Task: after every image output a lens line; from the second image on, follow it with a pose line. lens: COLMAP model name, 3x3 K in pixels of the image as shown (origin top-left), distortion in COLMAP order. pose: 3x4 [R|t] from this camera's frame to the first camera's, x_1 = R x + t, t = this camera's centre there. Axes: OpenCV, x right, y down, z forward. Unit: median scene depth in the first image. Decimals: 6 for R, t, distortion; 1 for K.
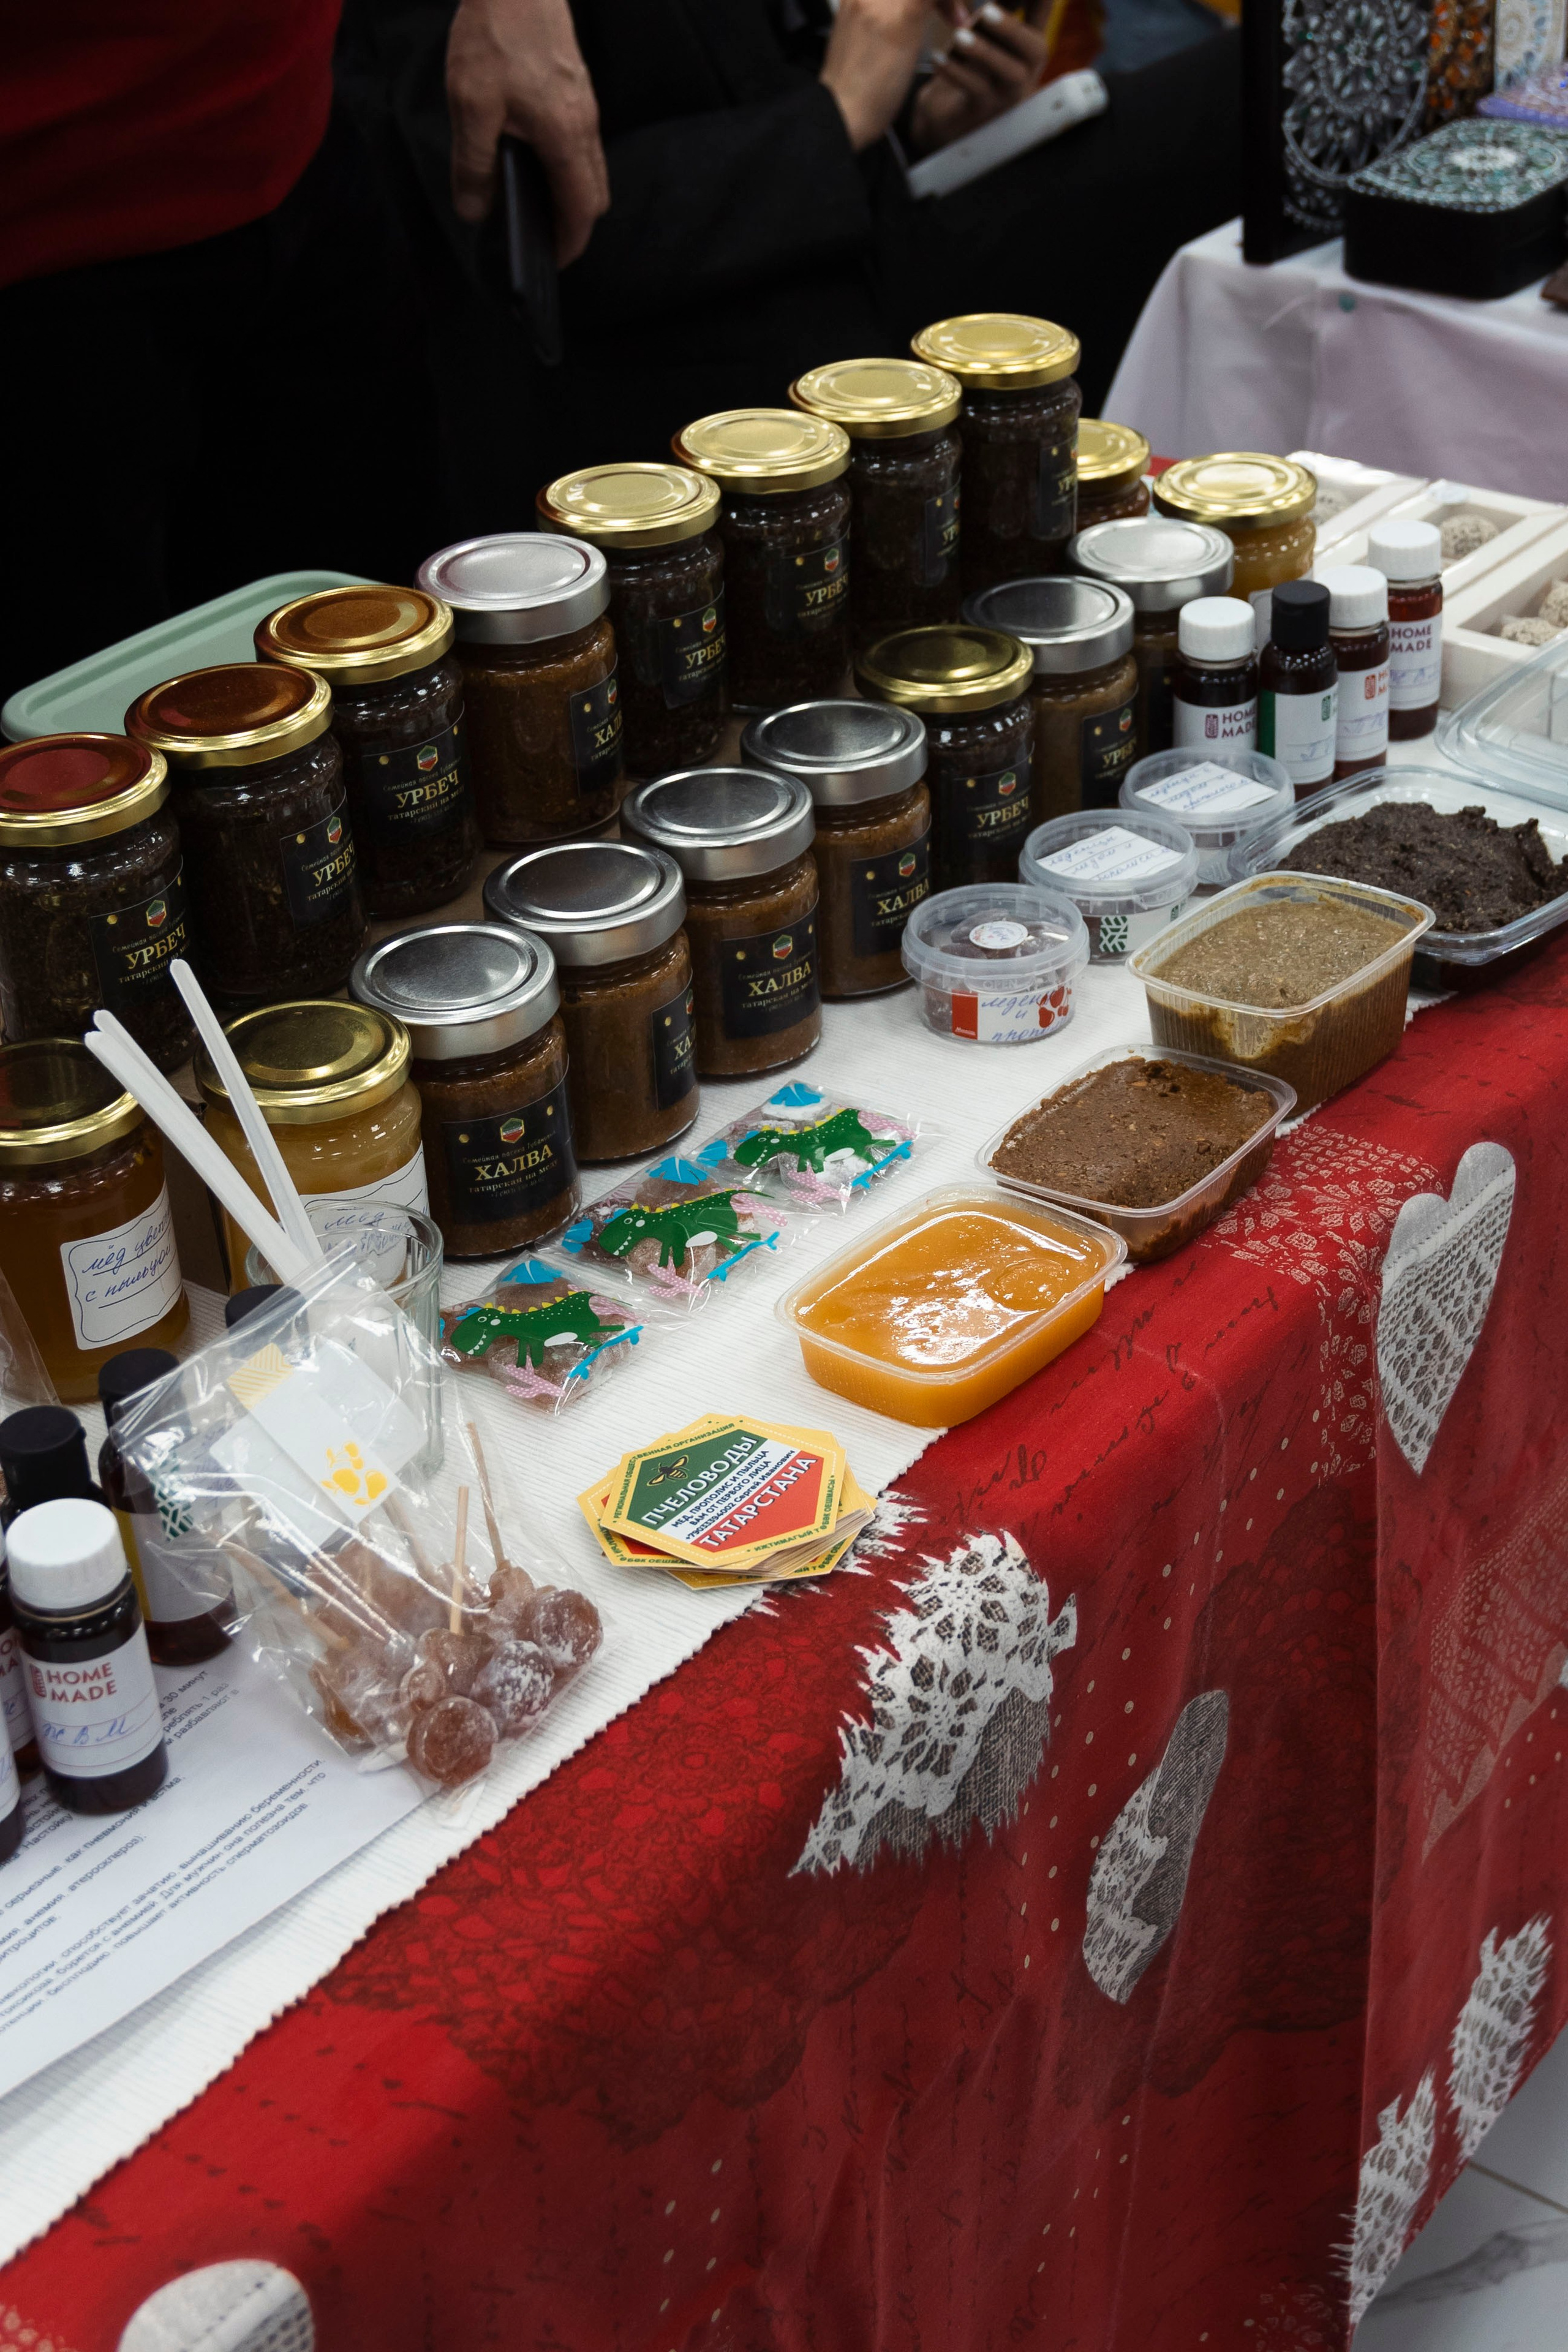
lens RADIAL K [[3808.6, 0, 784.0], [0, 3808.6, 1176.0], [0, 0, 1]] dist [-0.025467, 0.079978]
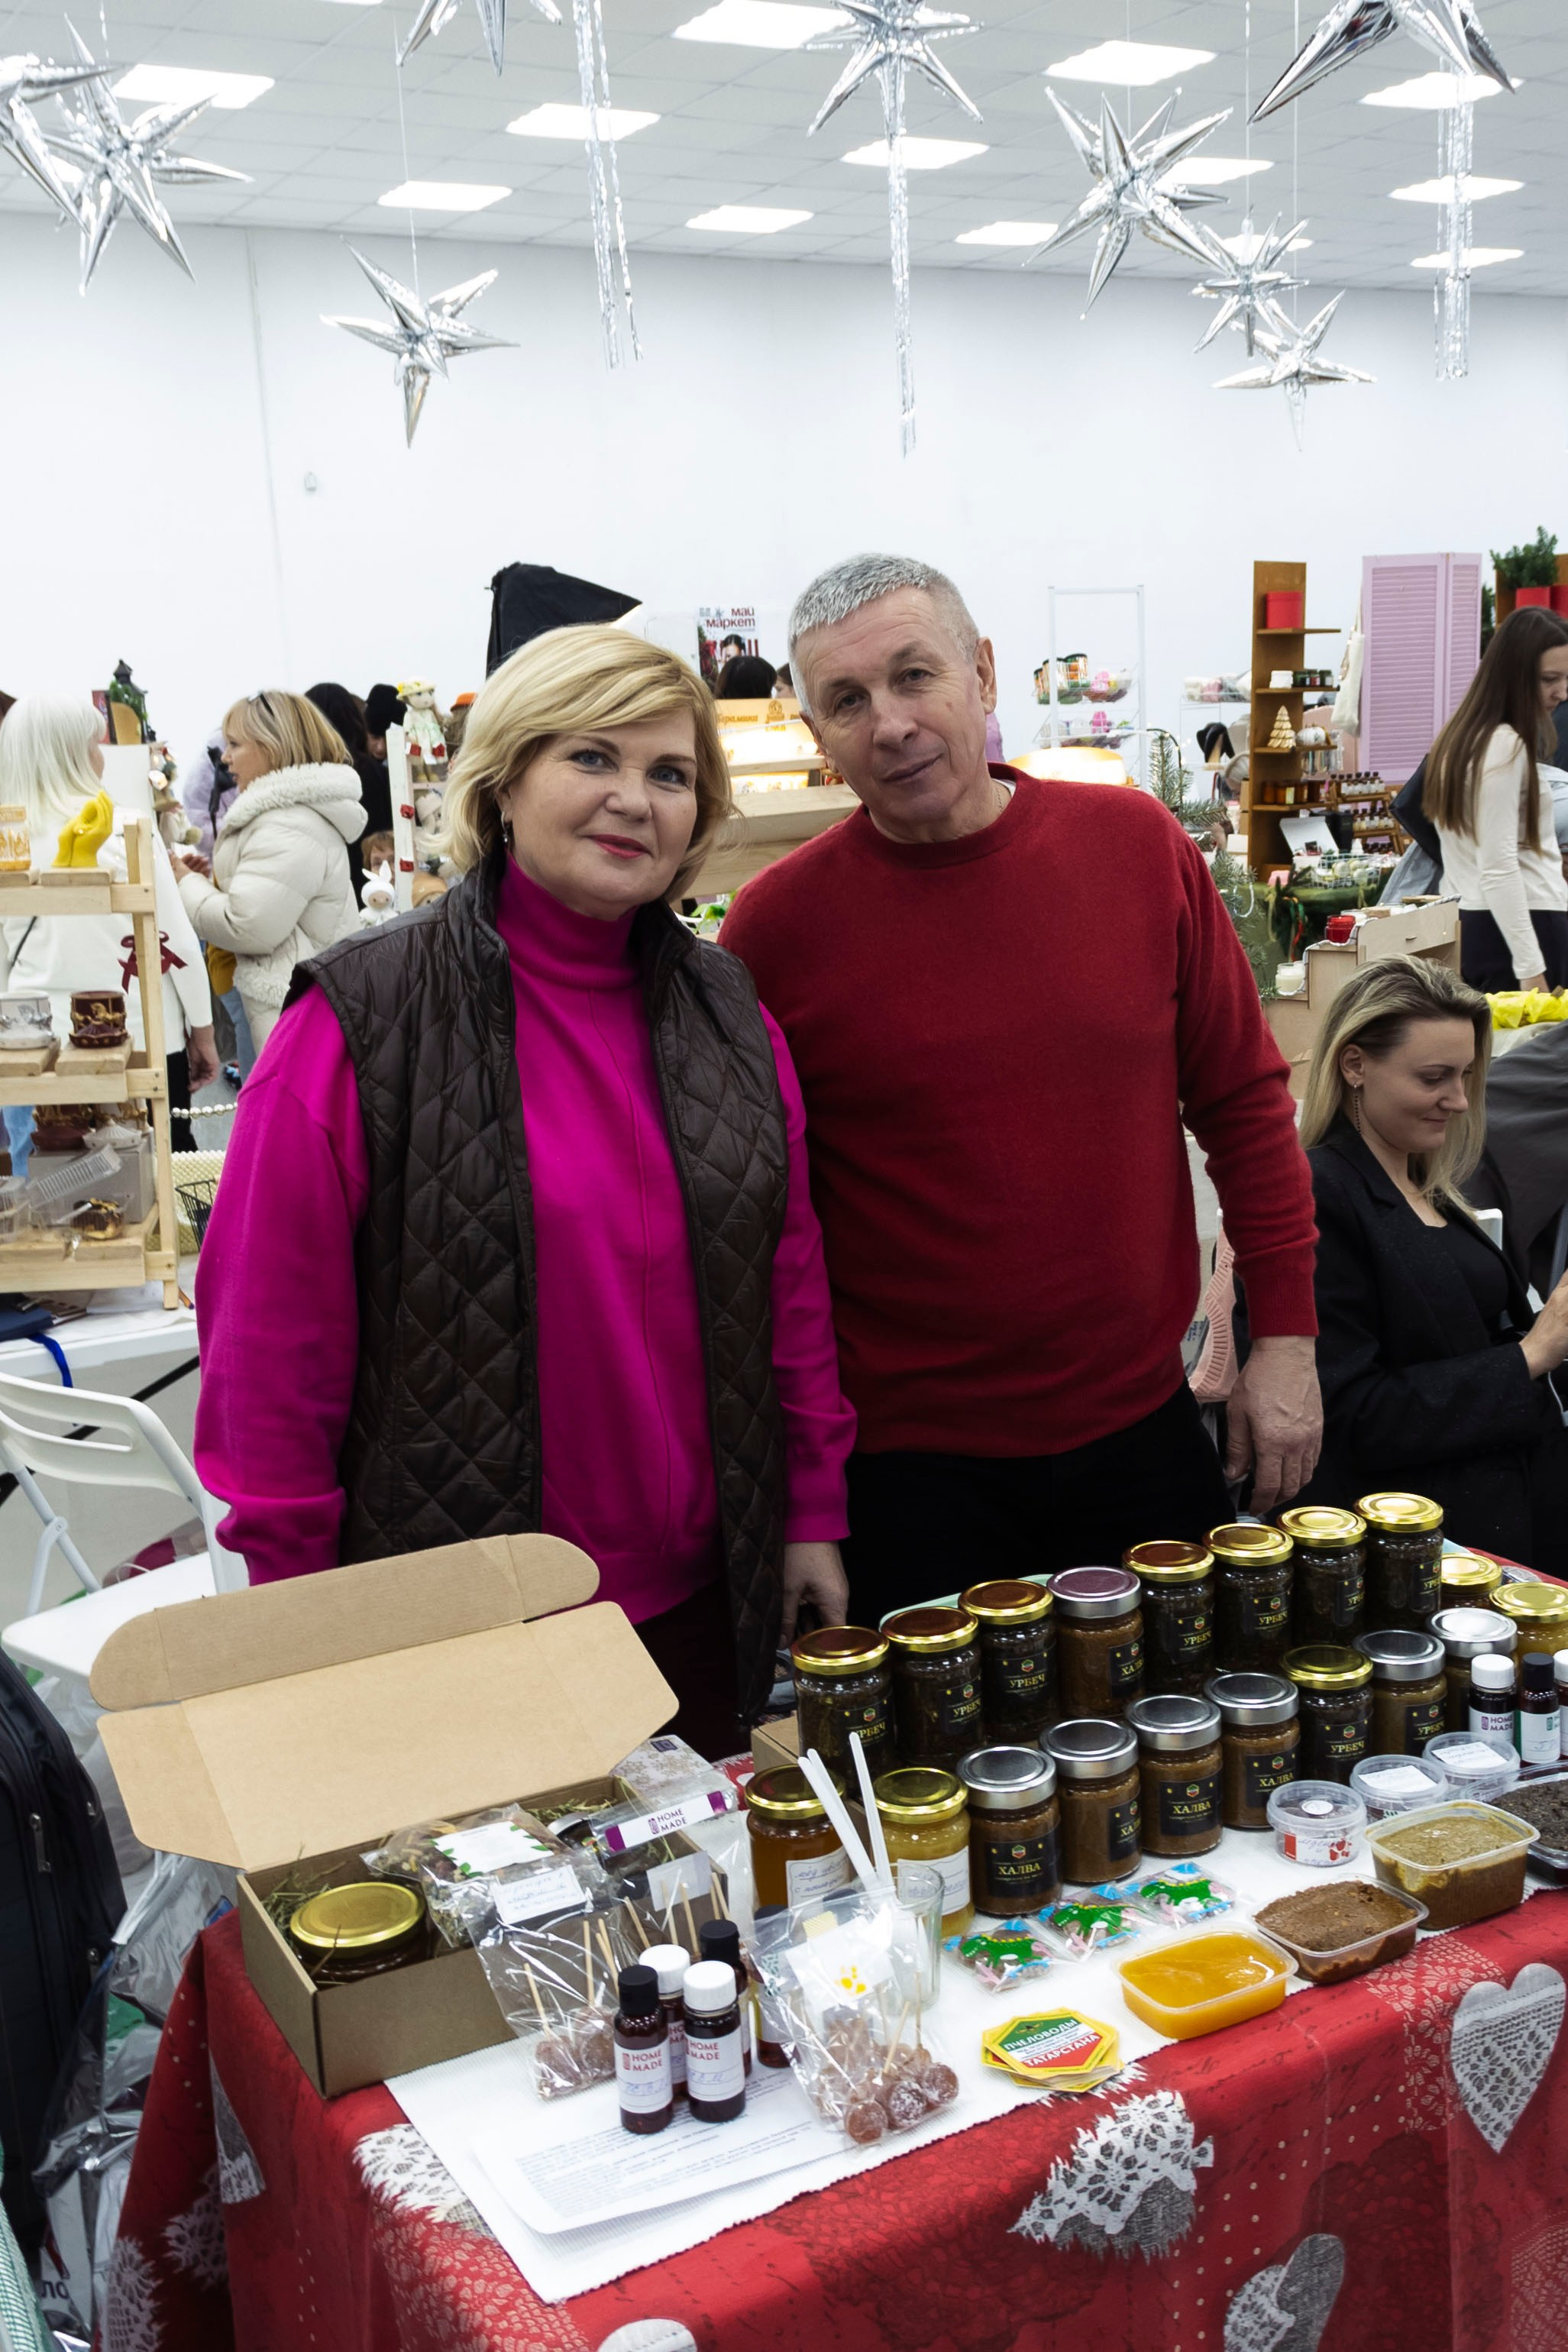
lens RADIAL K [[2282.0, 0, 784.0], [0, 2282.0, 1176.0], [0, 0, 1]] dist [0.048367, 0.001212]
pose [[0.921810, 0.071130, -0.381061, 0.259432], [-0.192357, 0.937388, -0.290349, 0.030165], [0.336549, 0.340946, 0.877776, -0.248751]]
